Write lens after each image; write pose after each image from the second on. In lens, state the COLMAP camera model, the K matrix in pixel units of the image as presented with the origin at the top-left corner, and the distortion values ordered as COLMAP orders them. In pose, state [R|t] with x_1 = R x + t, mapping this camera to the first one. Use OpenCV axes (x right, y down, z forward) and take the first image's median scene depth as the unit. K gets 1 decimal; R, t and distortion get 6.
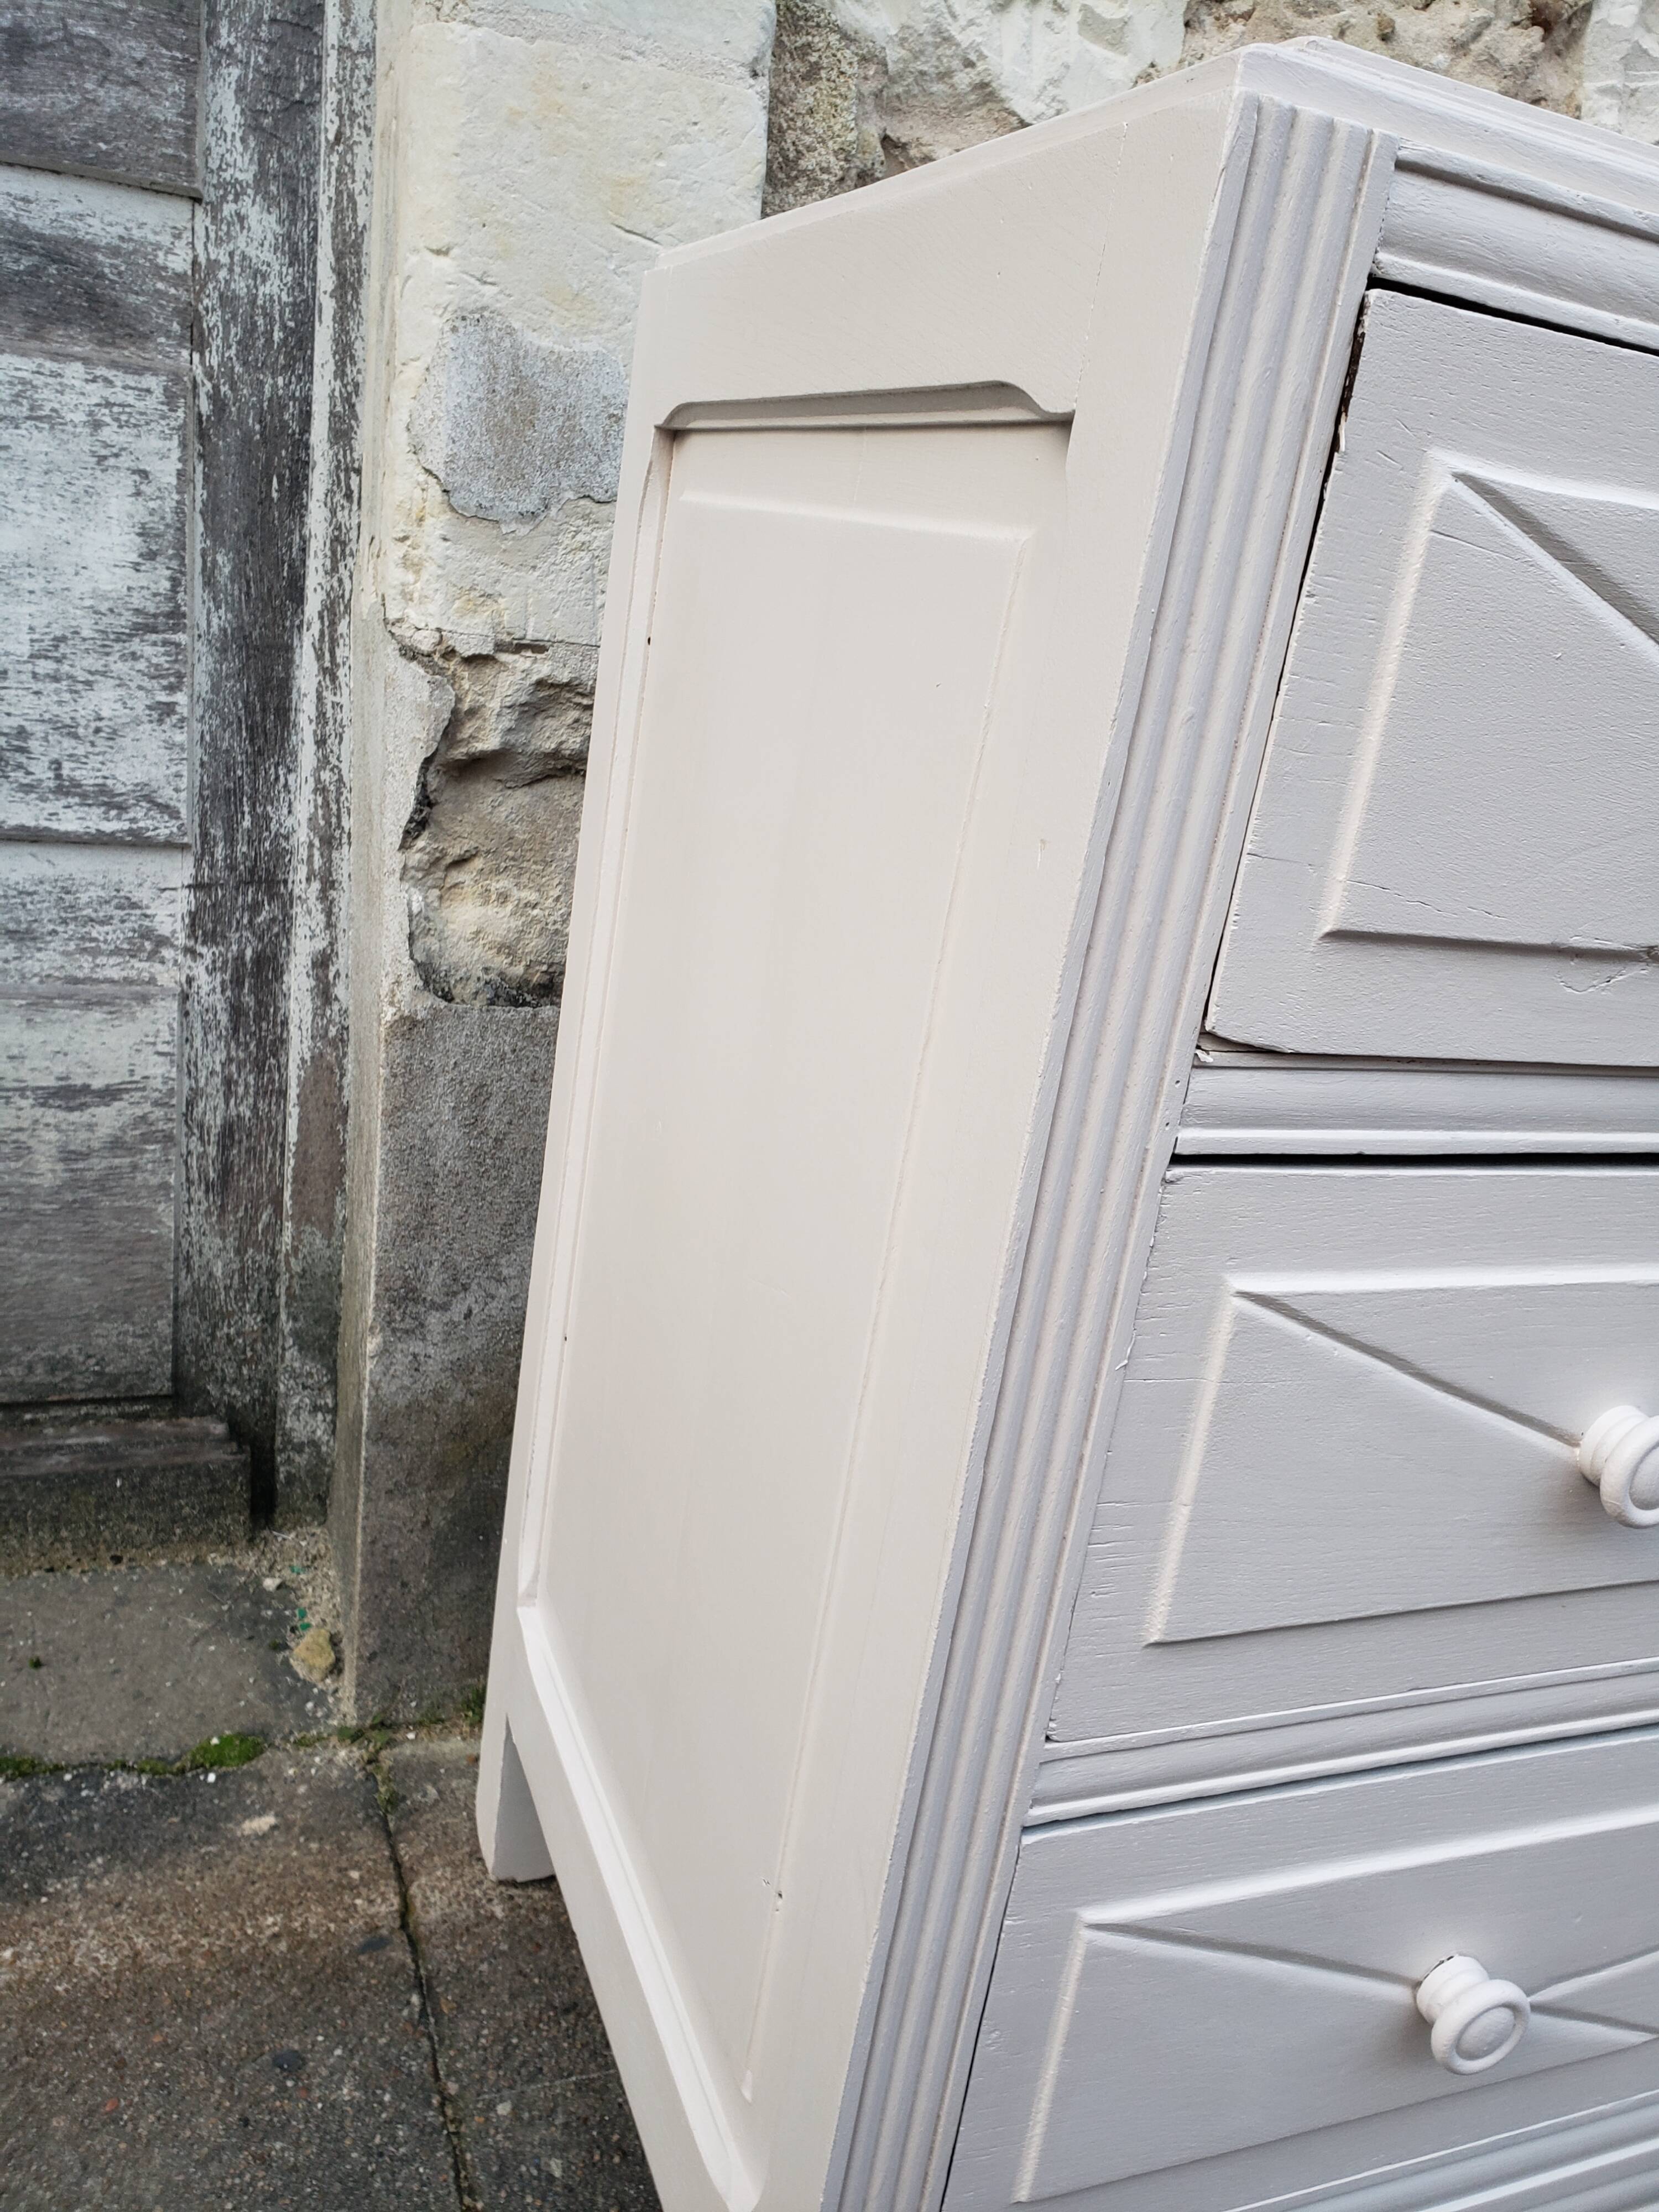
lens RADIAL K [[1741.7, 0, 831.9], [0, 1741.7, 1080.0], [0, 0, 1]] dist [0.000728, 0.031549]
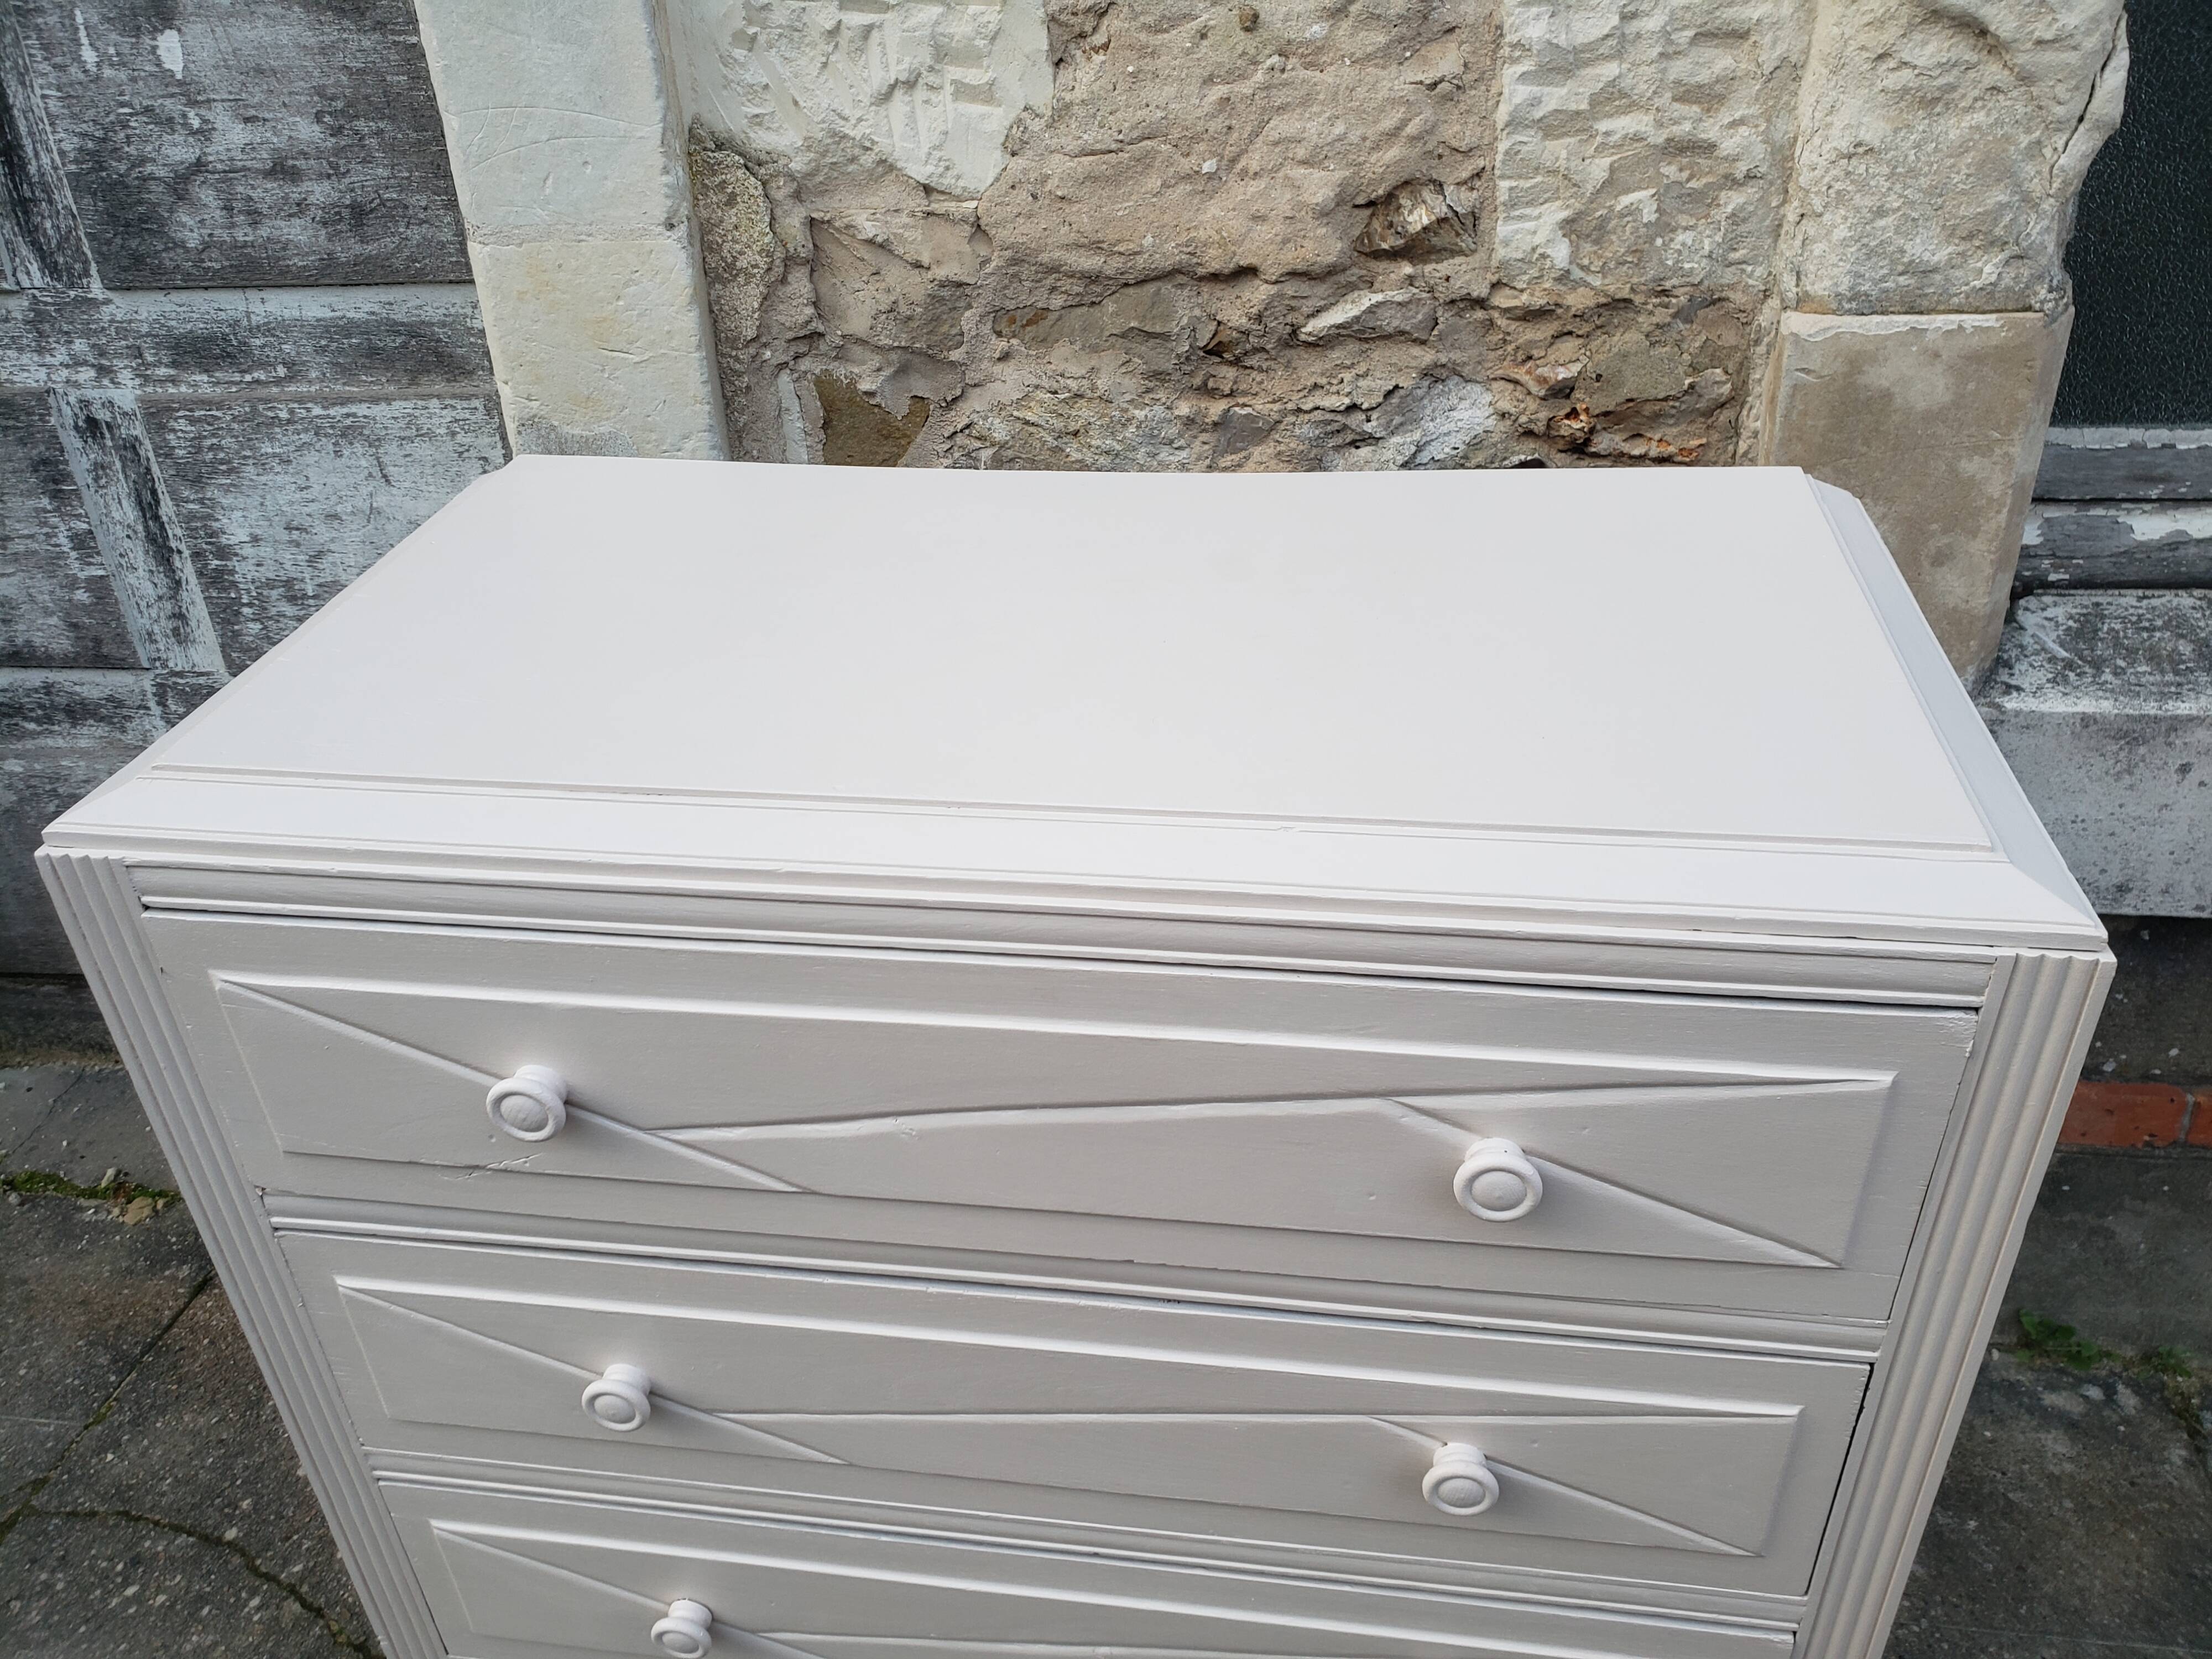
lens RADIAL K [[1741.7, 0, 1102.2], [0, 1741.7, 823.0], [0, 0, 1]] dist [0.000728, 0.031549]
pose [[0.847483, 0.114537, -0.518319, 0.945639], [0.013936, 0.971306, 0.237423, -0.415385], [0.530640, -0.208435, 0.821569, -0.039192]]
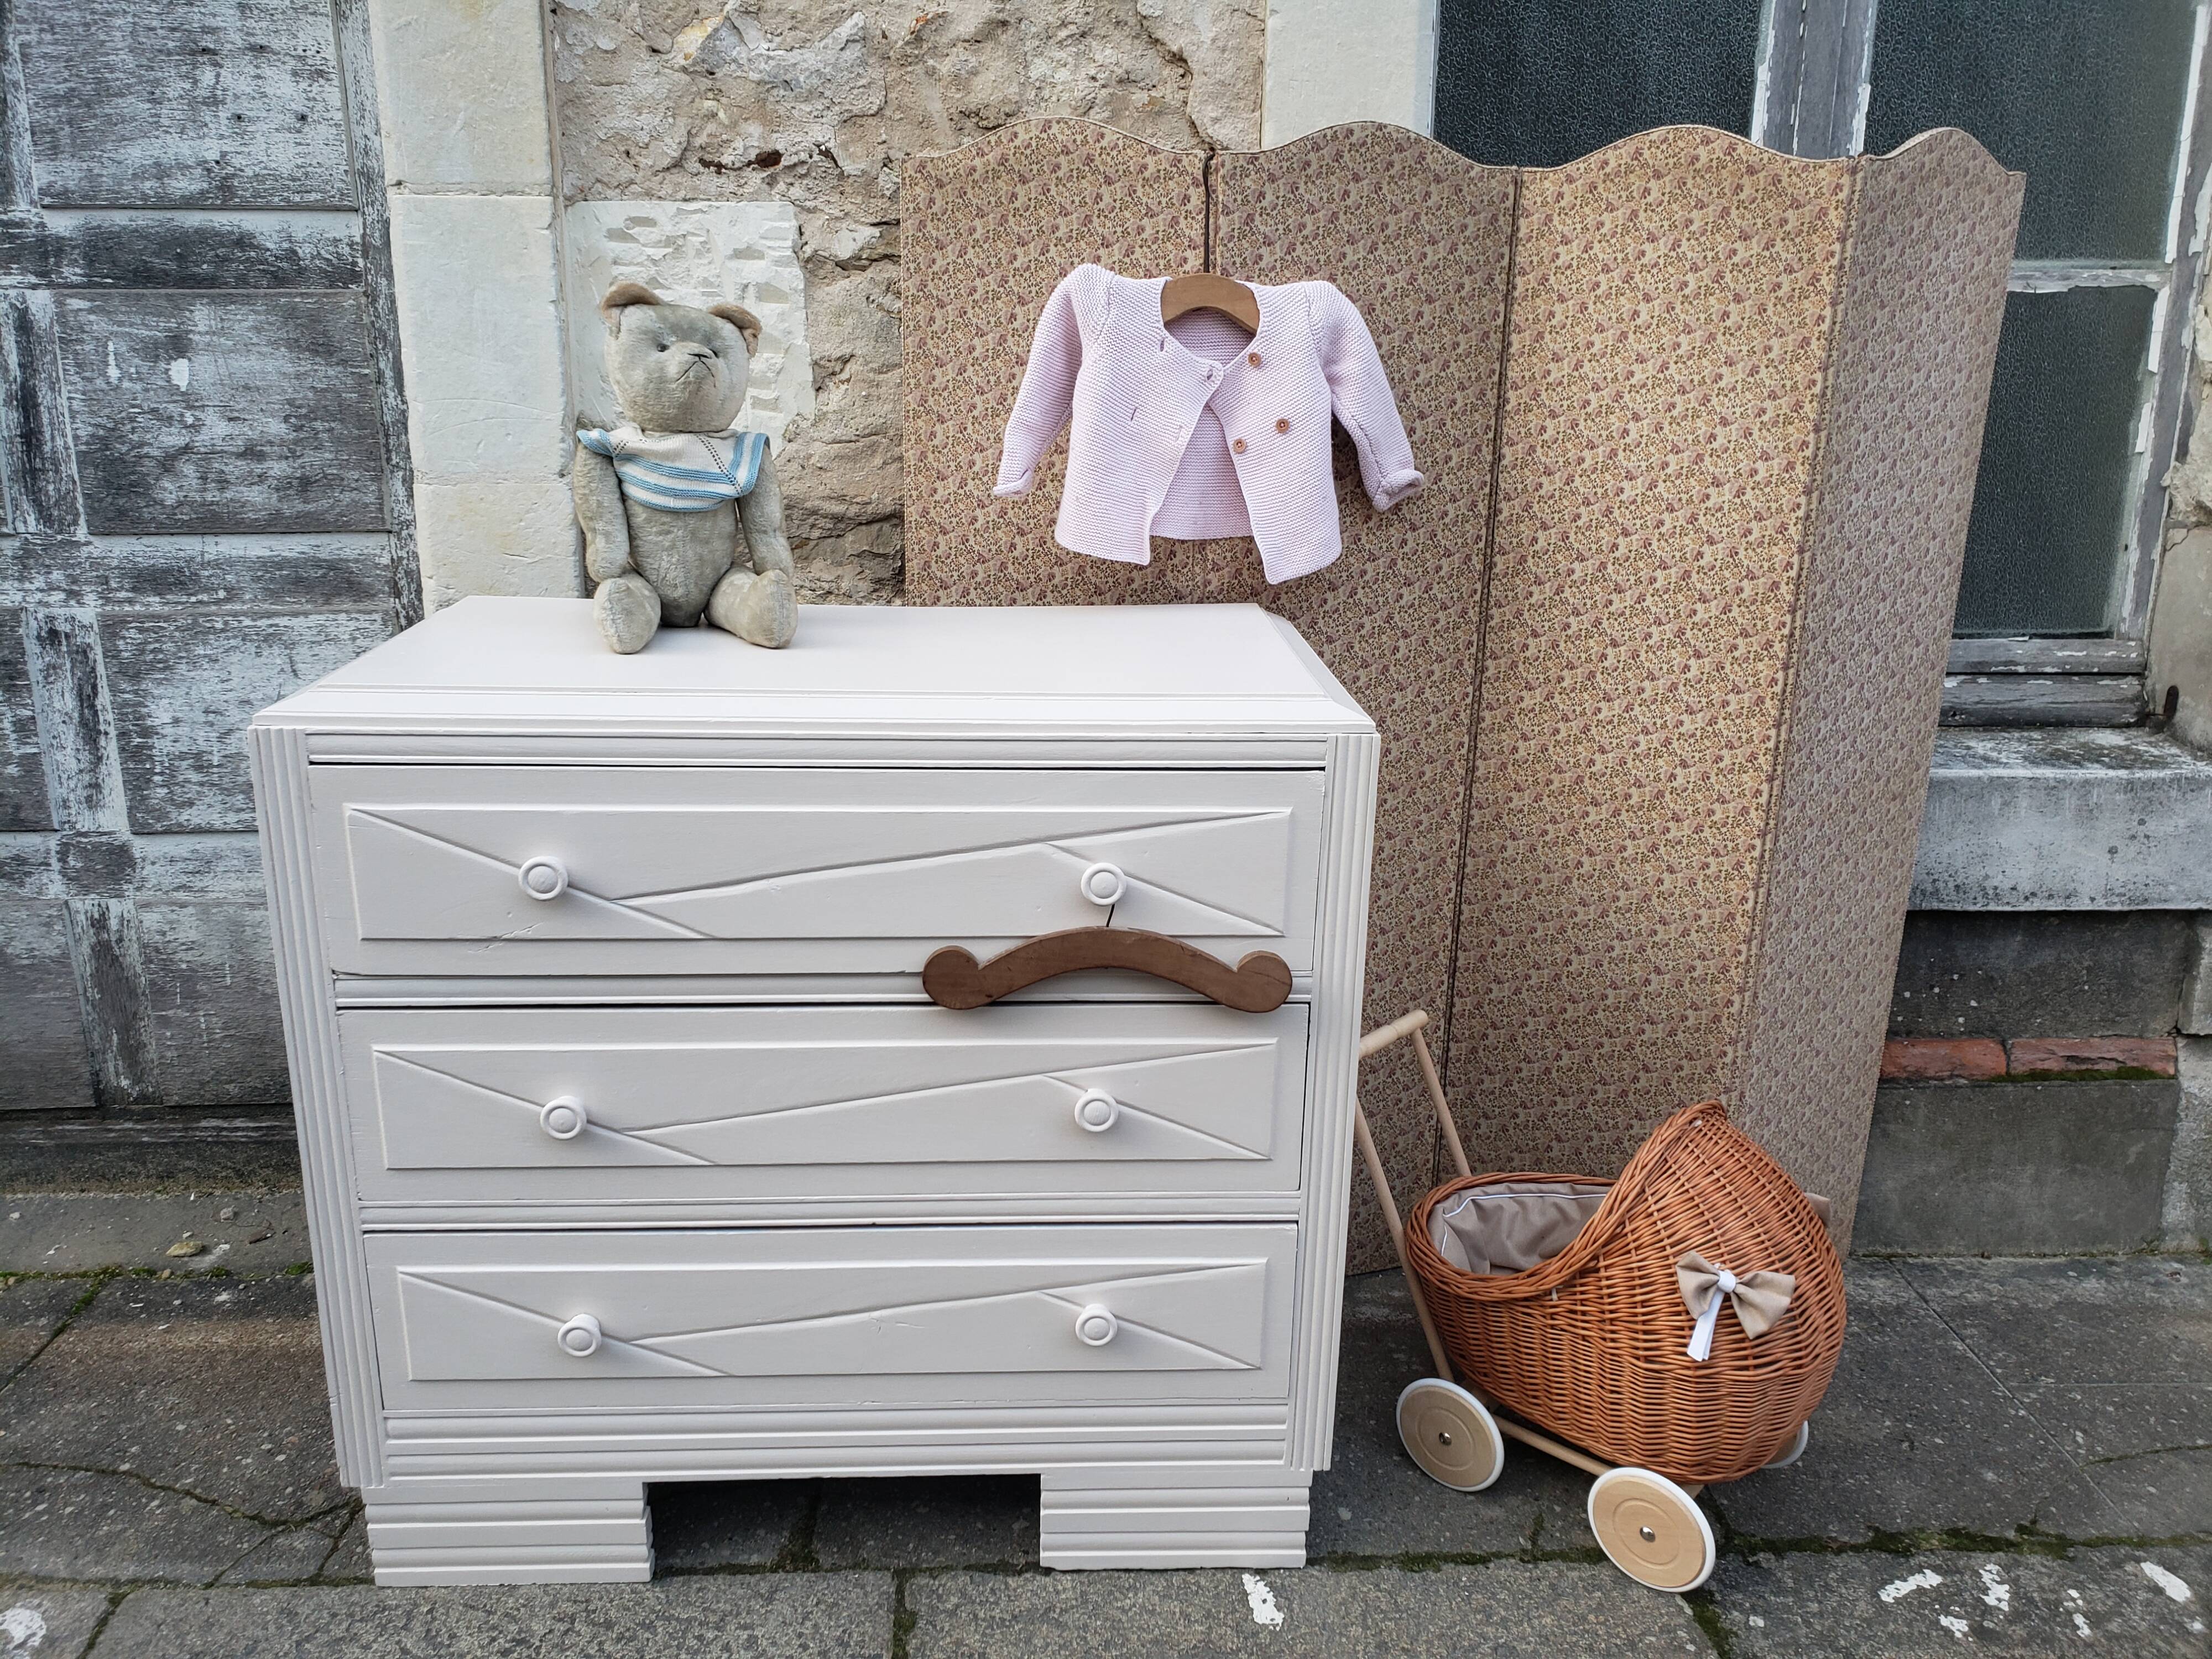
lens RADIAL K [[1741.7, 0, 1103.2], [0, 1741.7, 807.8], [0, 0, 1]] dist [0.000728, 0.031549]
pose [[0.938411, -0.028781, -0.344322, 1.212427], [0.019921, 0.999374, -0.029240, -0.092153], [0.344948, 0.020580, 0.938396, -0.706898]]
